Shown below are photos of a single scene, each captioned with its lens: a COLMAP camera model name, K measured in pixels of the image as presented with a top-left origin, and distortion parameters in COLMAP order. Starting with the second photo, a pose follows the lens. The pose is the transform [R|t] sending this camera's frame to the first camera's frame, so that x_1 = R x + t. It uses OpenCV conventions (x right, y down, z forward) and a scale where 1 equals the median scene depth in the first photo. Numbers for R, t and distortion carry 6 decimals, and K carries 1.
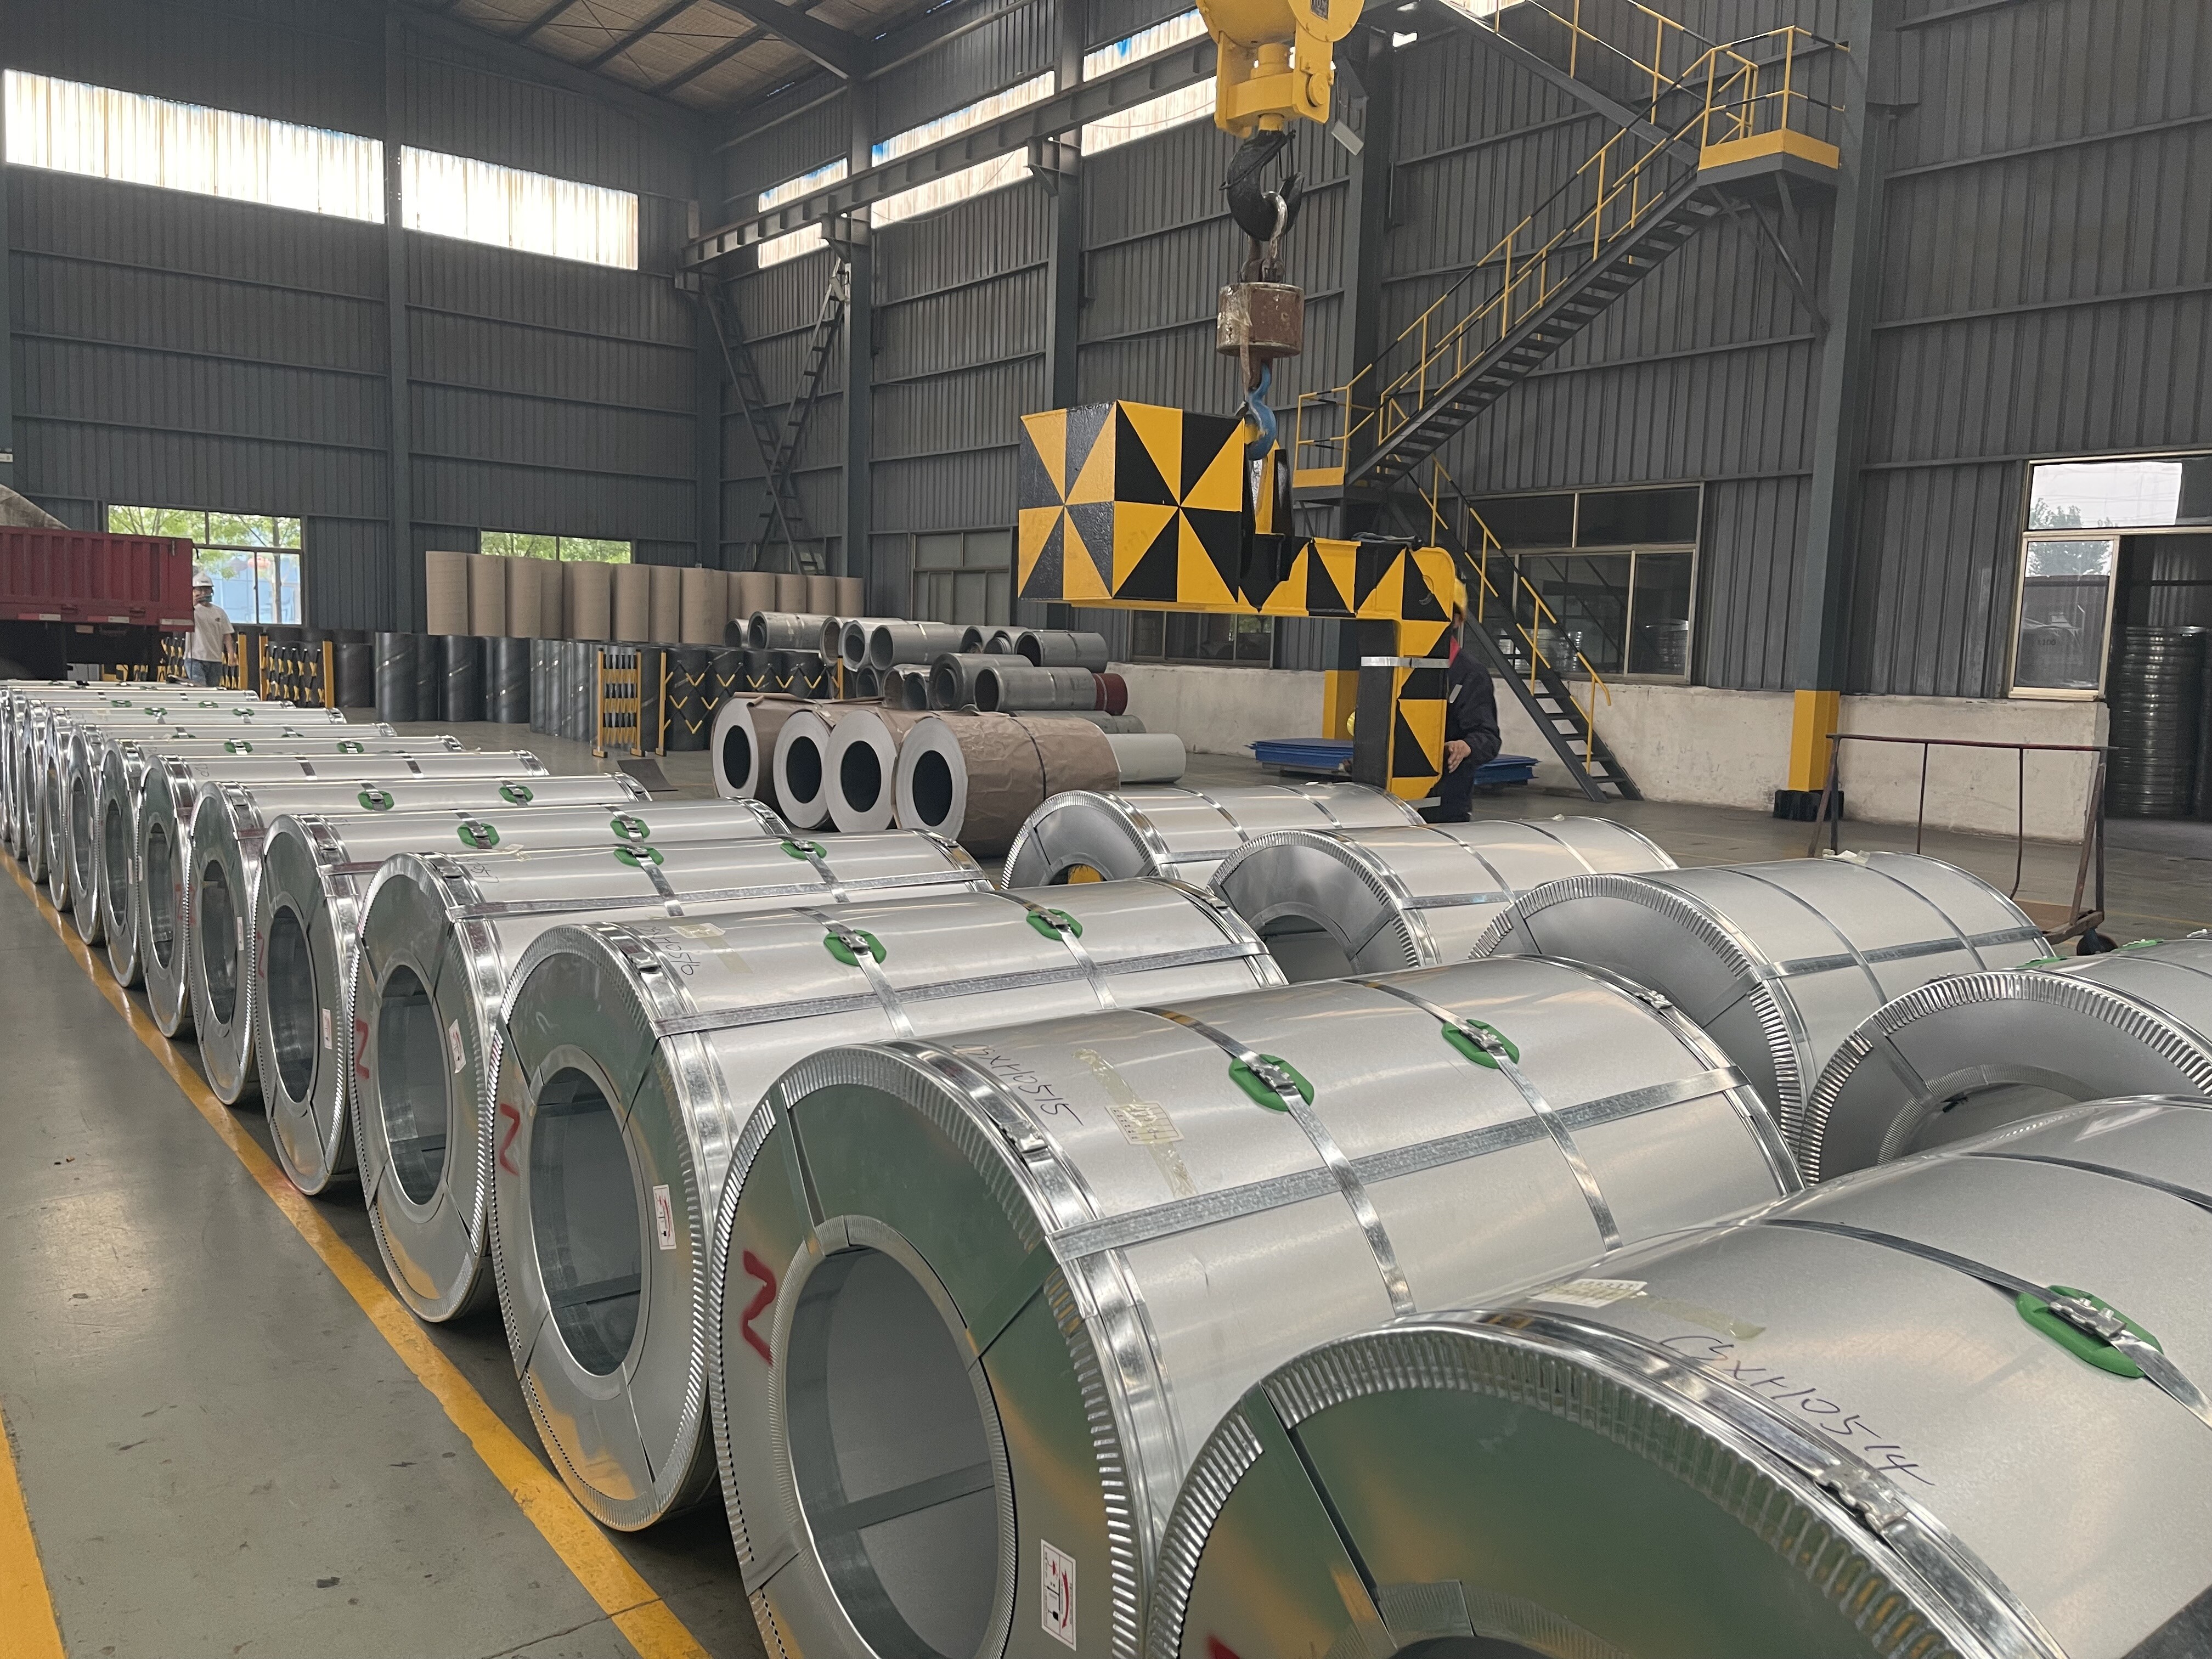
lens RADIAL K [[1699.2, 0, 1110.7], [0, 1699.2, 822.0], [0, 0, 1]] dist [0.051163, -0.057783]
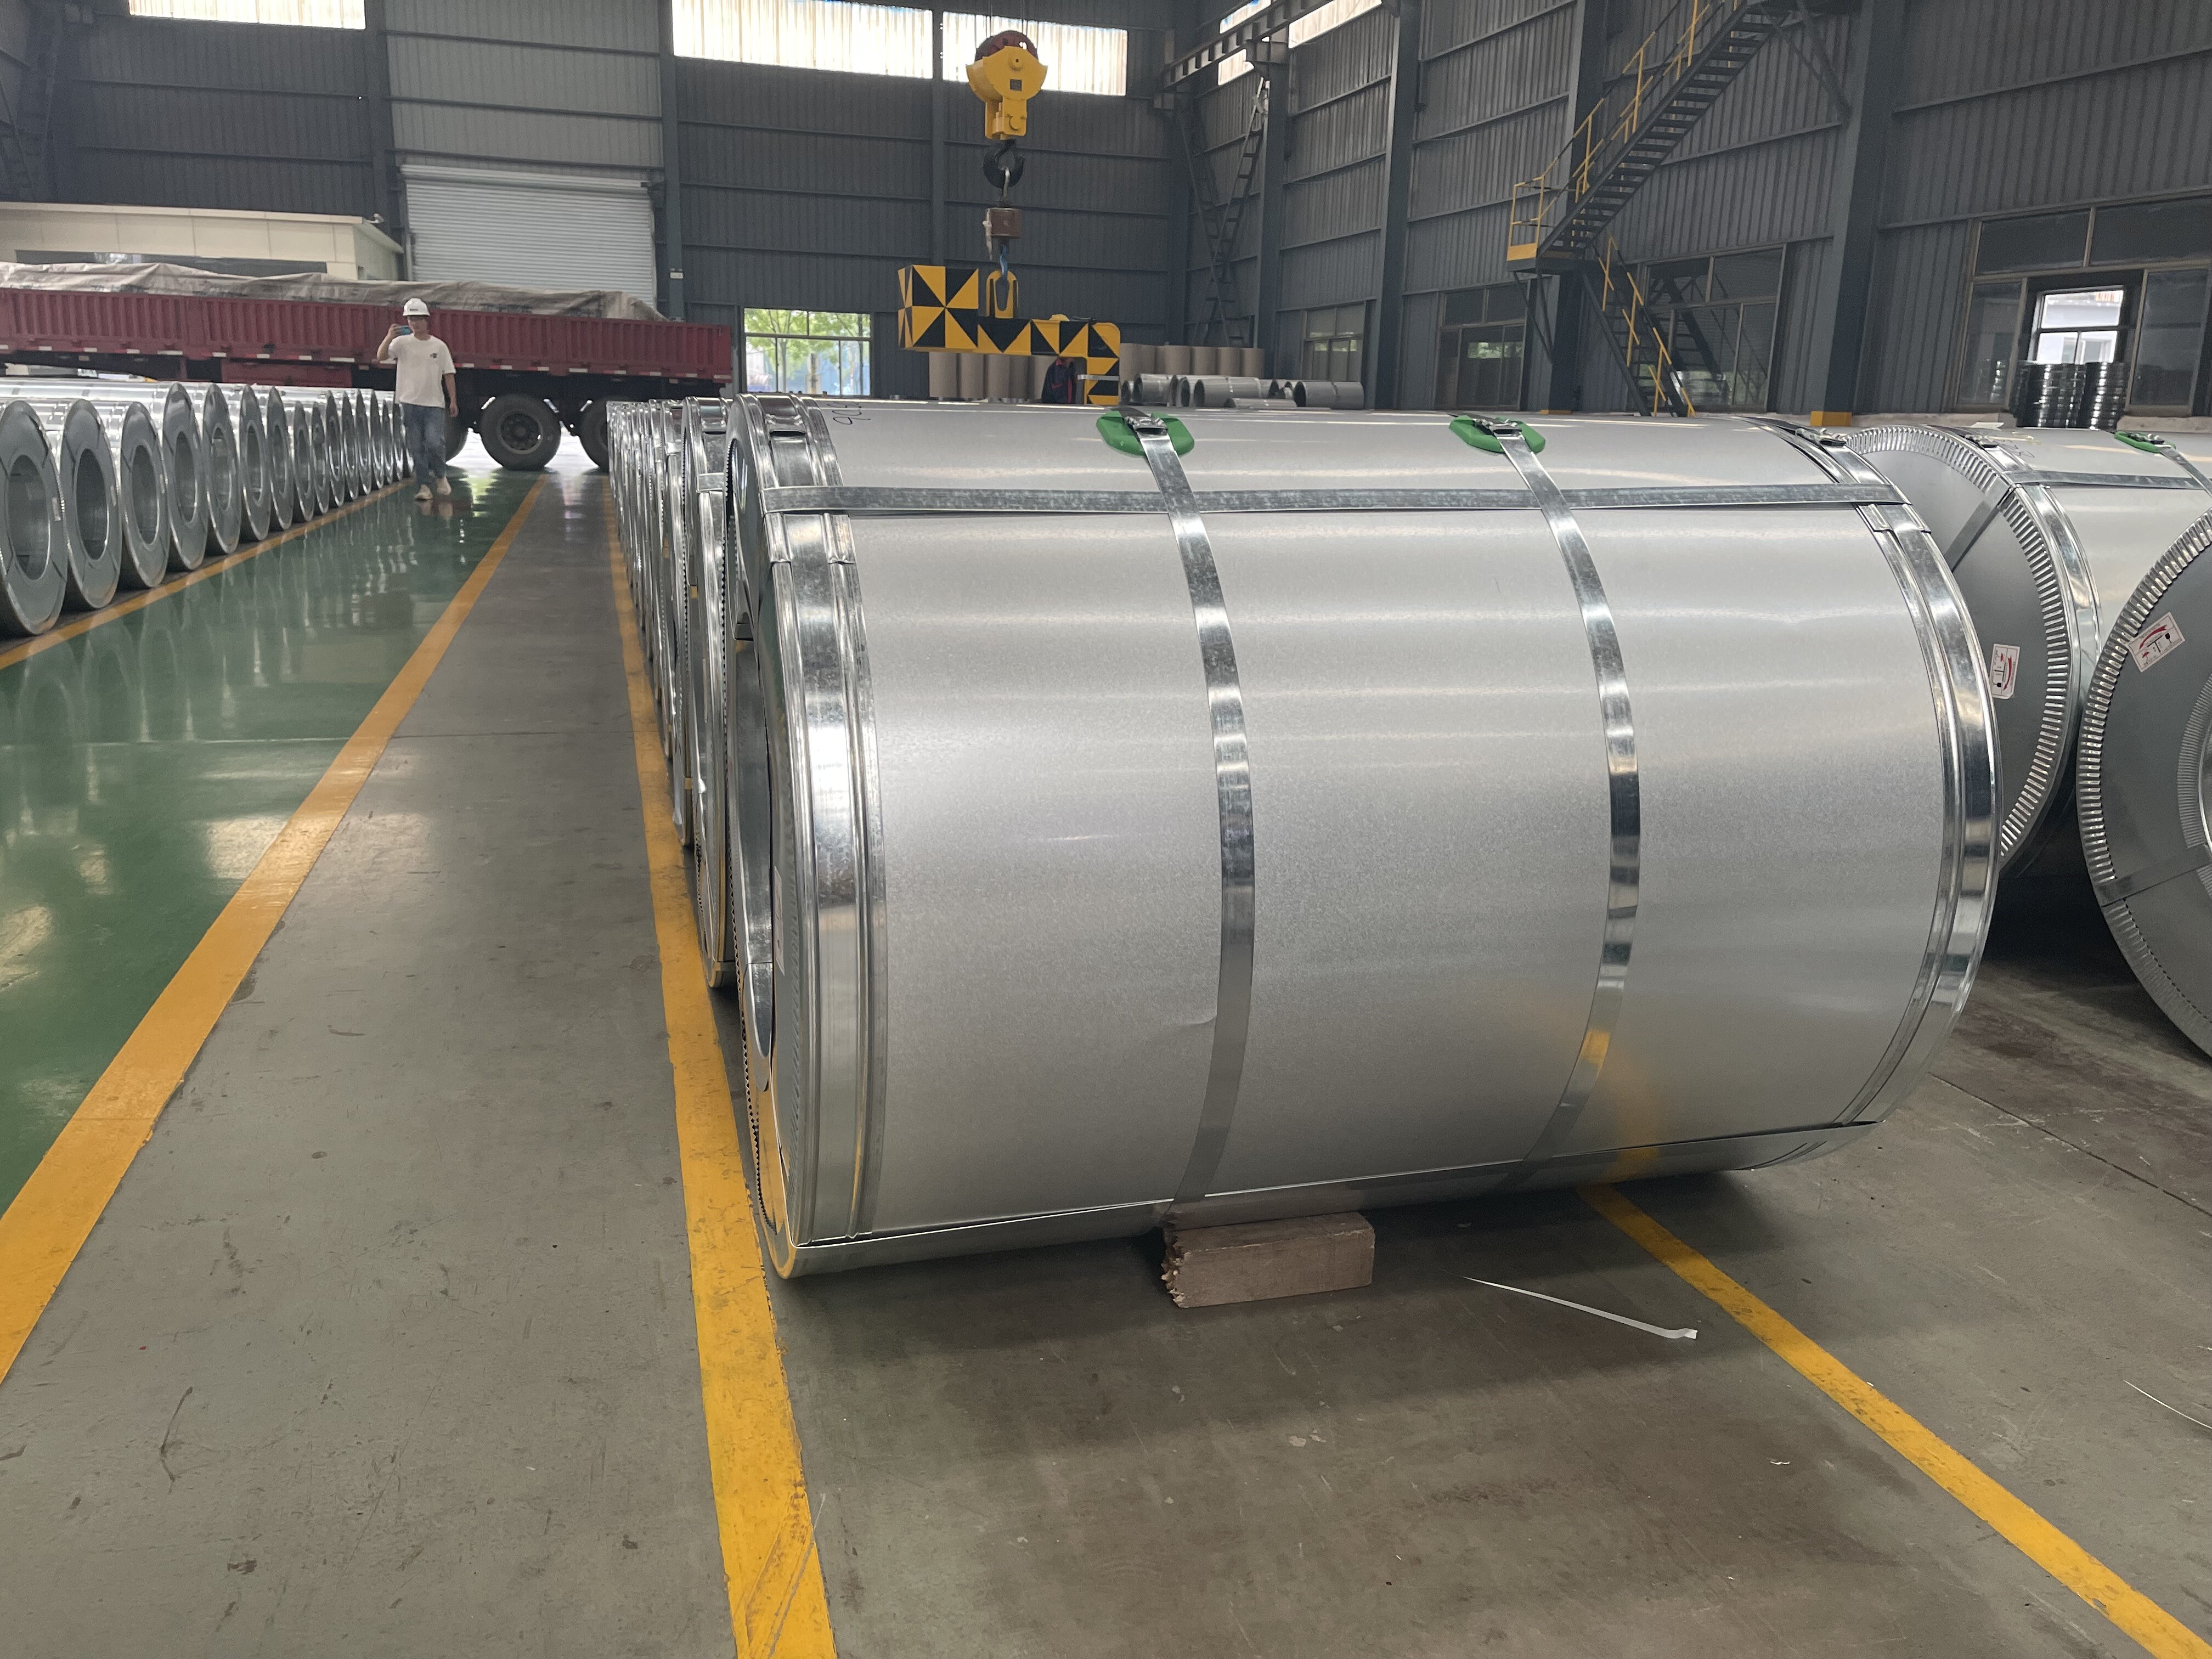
lens RADIAL K [[1699.2, 0, 1201.5], [0, 1699.2, 832.7], [0, 0, 1]] dist [0.051163, -0.057783]
pose [[0.944389, 0.061145, -0.323094, 0.231890], [-0.017615, 0.990556, 0.135975, 0.039654], [0.328357, -0.122722, 0.936547, -0.227429]]
